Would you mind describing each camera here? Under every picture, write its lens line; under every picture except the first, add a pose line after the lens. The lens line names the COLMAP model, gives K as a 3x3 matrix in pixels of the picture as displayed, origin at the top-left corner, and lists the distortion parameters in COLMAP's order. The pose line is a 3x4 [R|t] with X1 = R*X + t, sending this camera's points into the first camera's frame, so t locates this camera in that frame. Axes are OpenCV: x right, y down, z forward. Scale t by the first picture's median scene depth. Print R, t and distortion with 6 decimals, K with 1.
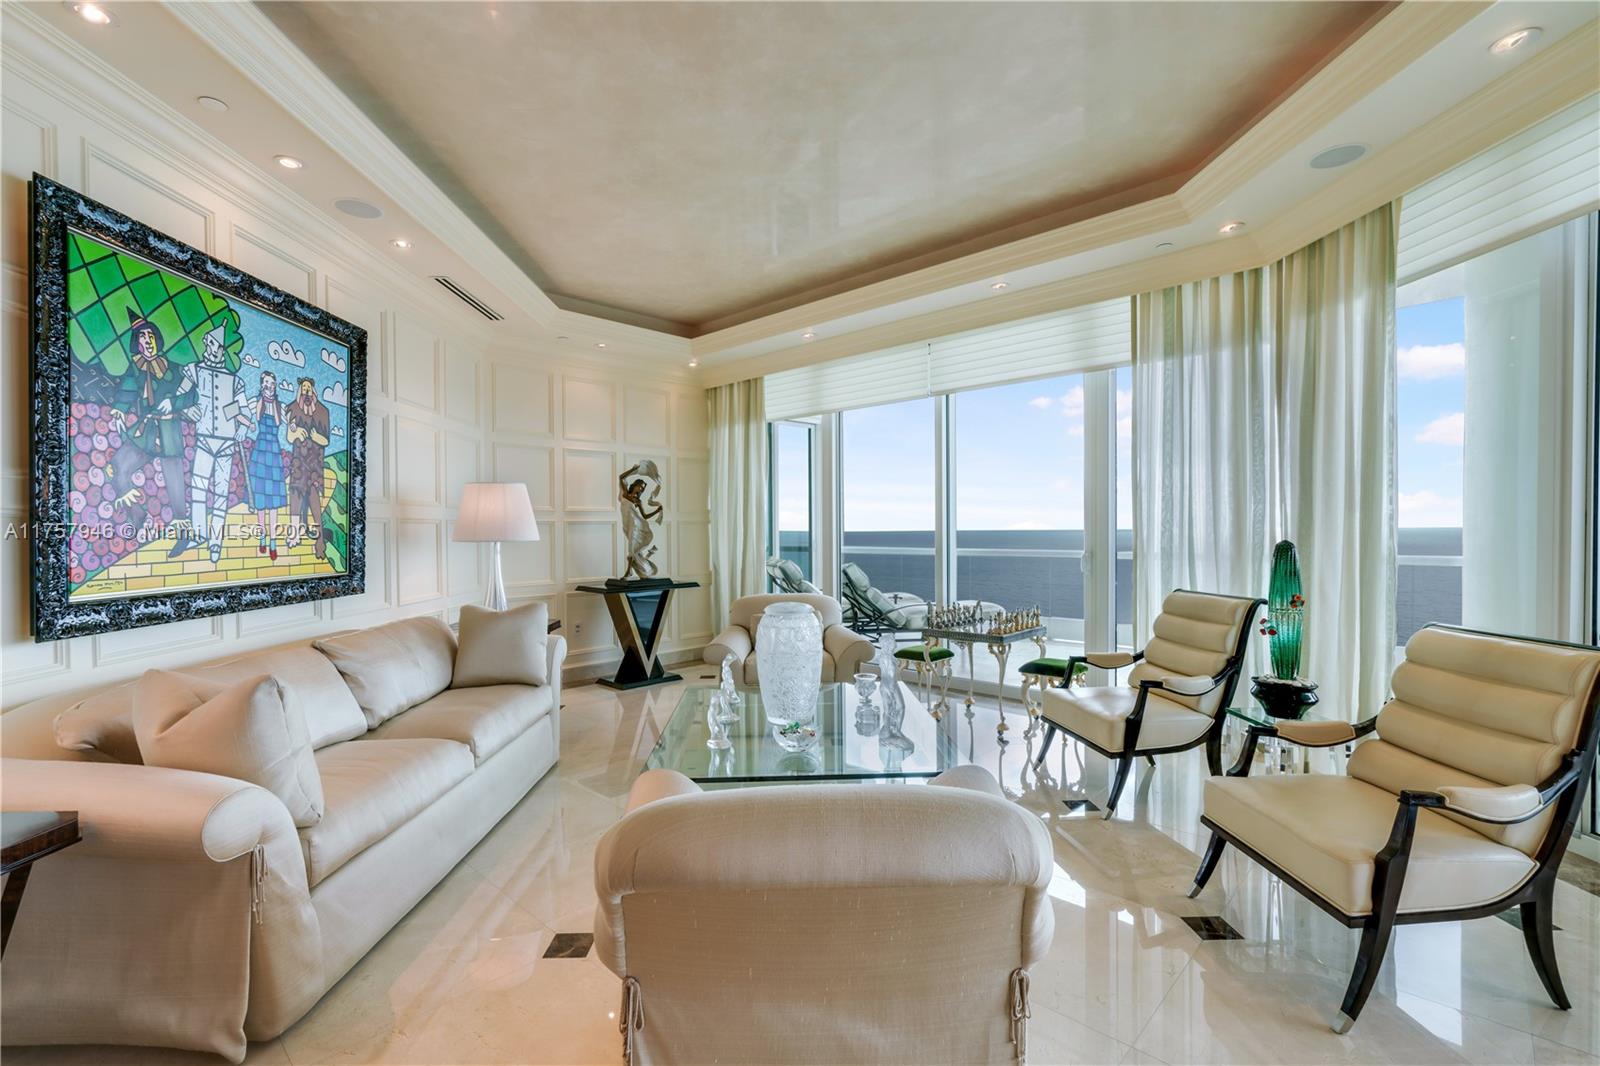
lens RADIAL K [[715.0, 0, 803.2], [0, 715.0, 542.4], [0, 0, 1]] dist [0.001293, 0.000326]
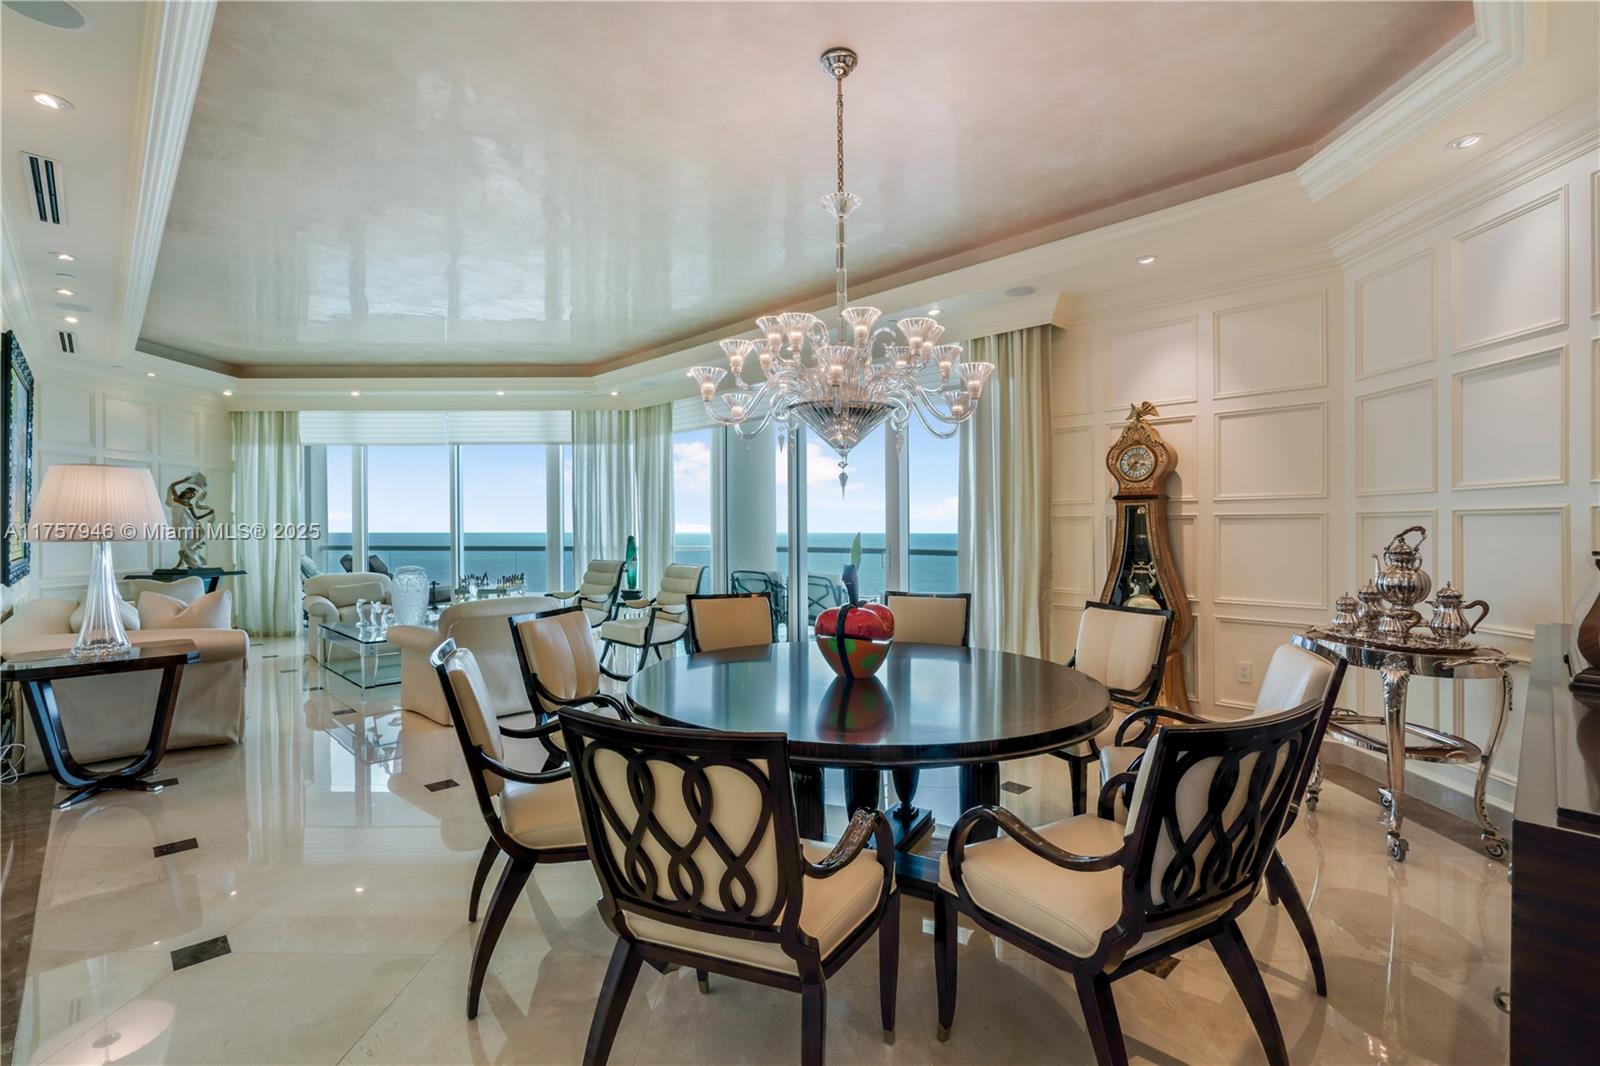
lens RADIAL K [[733.4, 0, 793.7], [0, 733.4, 553.5], [0, 0, 1]] dist [0.000185, 0.000110]
pose [[0.736908, -0.008931, 0.675934, -0.572739], [0.004932, 0.999957, 0.007835, 0.036034], [-0.675975, -0.002440, 0.736921, -1.124544]]
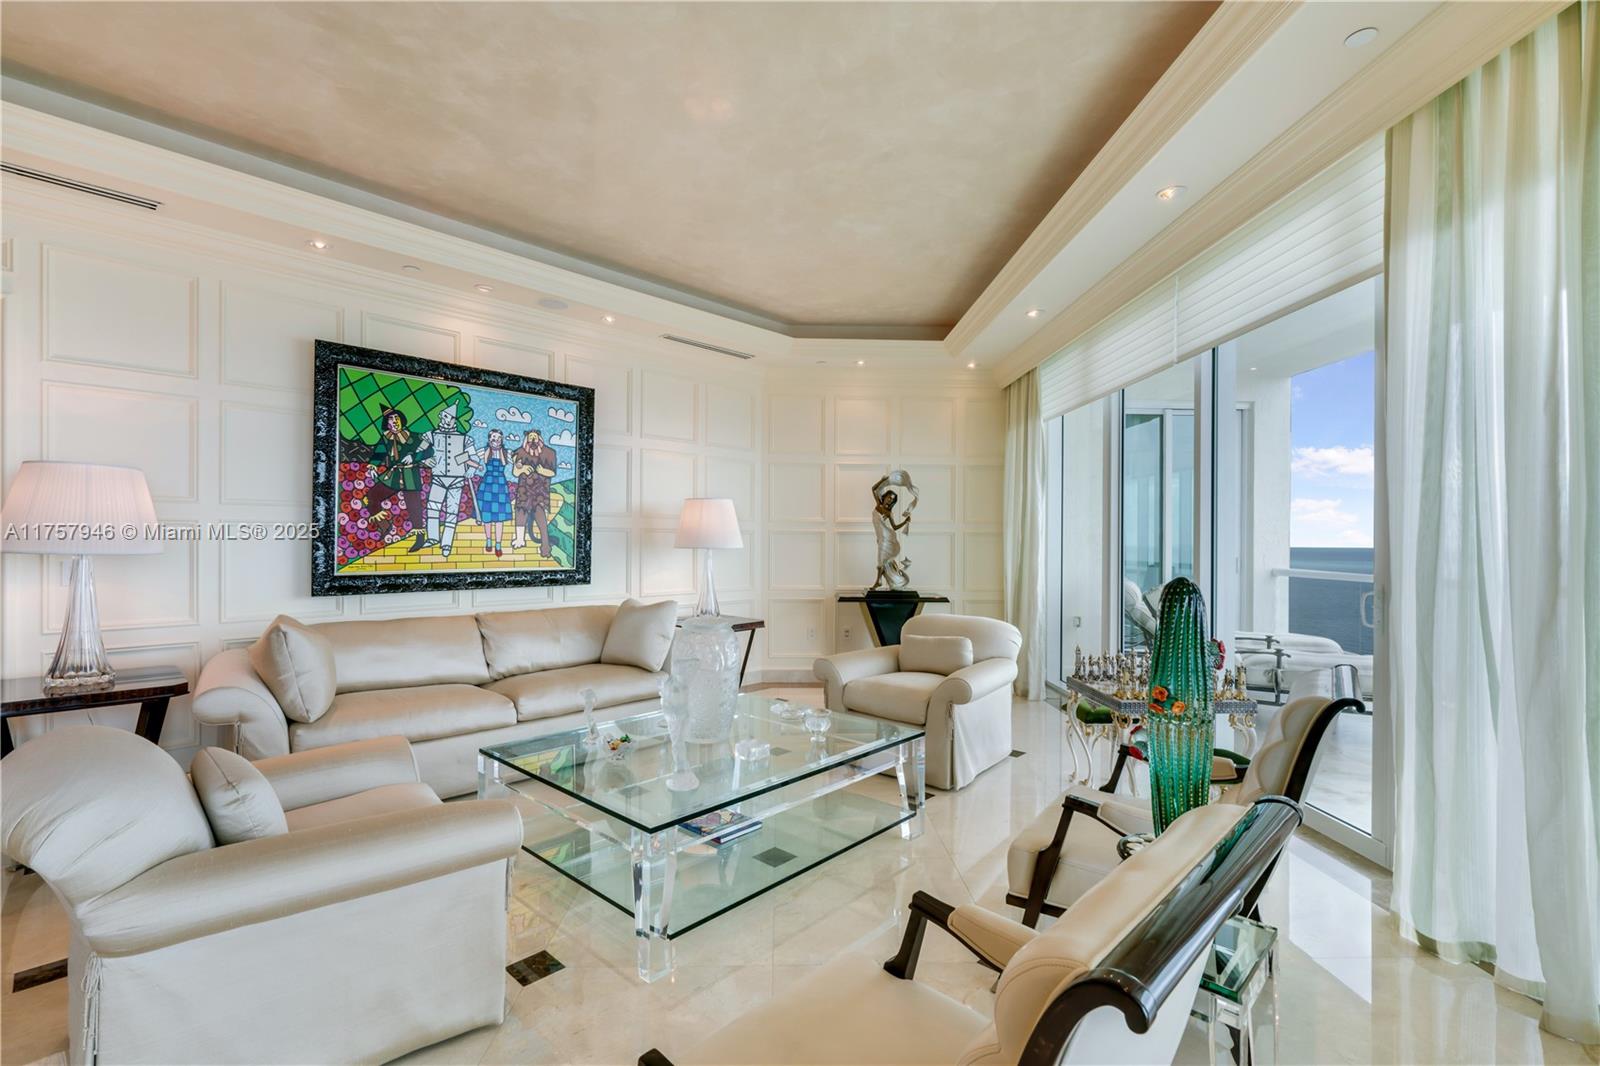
lens RADIAL K [[715.0, 0, 803.2], [0, 715.0, 542.4], [0, 0, 1]] dist [0.001293, 0.000326]
pose [[0.709349, 0.017087, -0.704650, 0.699951], [-0.026900, 0.999634, -0.002840, -0.016485], [0.704343, 0.020970, 0.709550, 0.373535]]
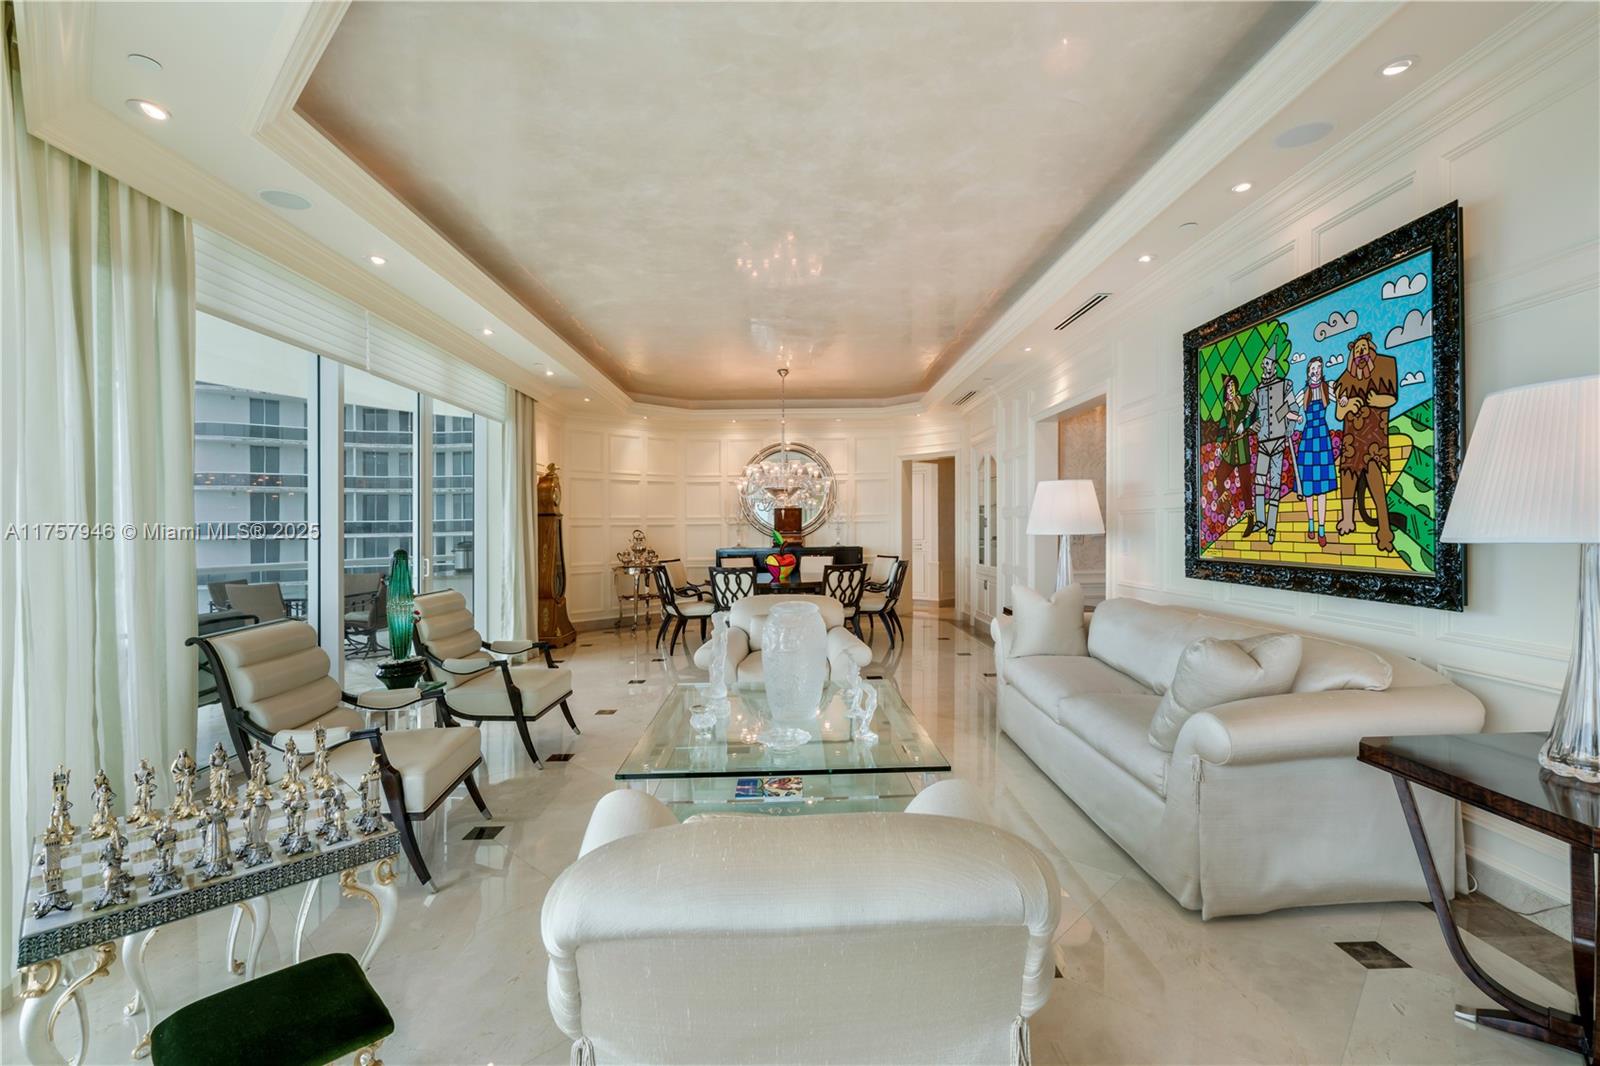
lens RADIAL K [[715.0, 0, 803.2], [0, 715.0, 542.4], [0, 0, 1]] dist [0.001293, 0.000326]
pose [[-0.999841, 0.013667, 0.011488, -0.038037], [0.014116, 0.999102, 0.039937, -0.028490], [-0.010932, 0.040093, -0.999136, 1.874457]]
